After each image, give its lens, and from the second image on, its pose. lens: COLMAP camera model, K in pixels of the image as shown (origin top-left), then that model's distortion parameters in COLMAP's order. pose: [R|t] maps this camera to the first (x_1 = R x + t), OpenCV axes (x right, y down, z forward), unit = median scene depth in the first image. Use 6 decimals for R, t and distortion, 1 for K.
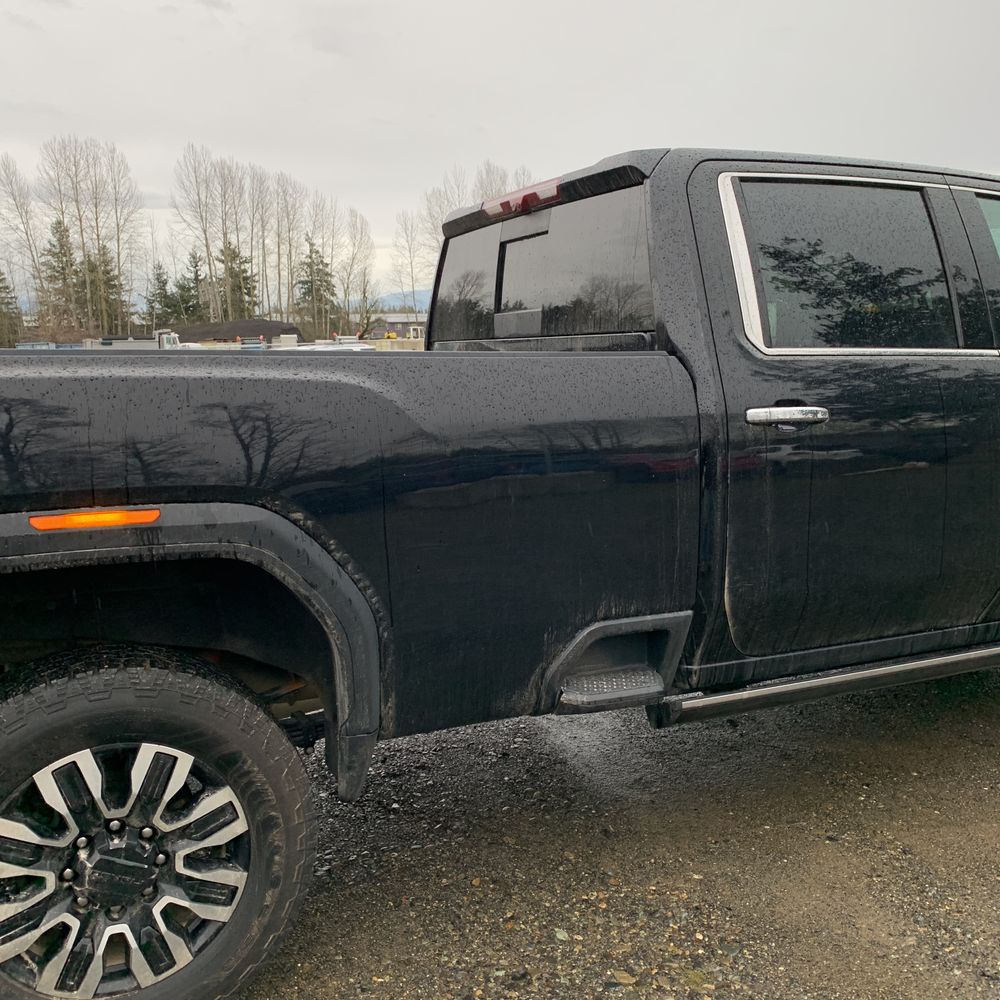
lens RADIAL K [[1025.8, 0, 500.0], [0, 1025.8, 500.0], [0, 0, 1]] dist [0.079218, -0.157801]
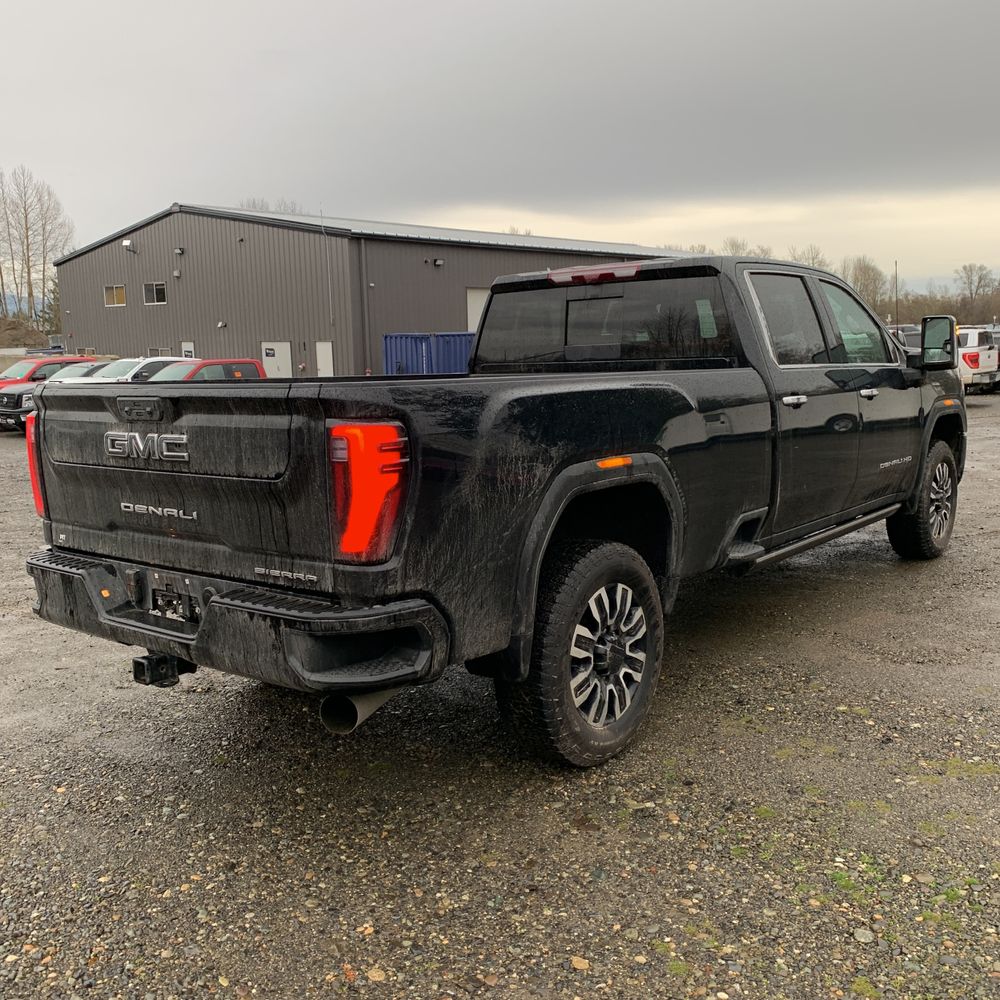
lens RADIAL K [[1025.8, 0, 500.0], [0, 1025.8, 500.0], [0, 0, 1]] dist [0.079218, -0.157801]
pose [[0.890514, -0.076060, 0.448554, -1.316765], [0.081640, 0.996638, 0.006917, 0.053124], [-0.447572, 0.030460, 0.893729, -0.549047]]
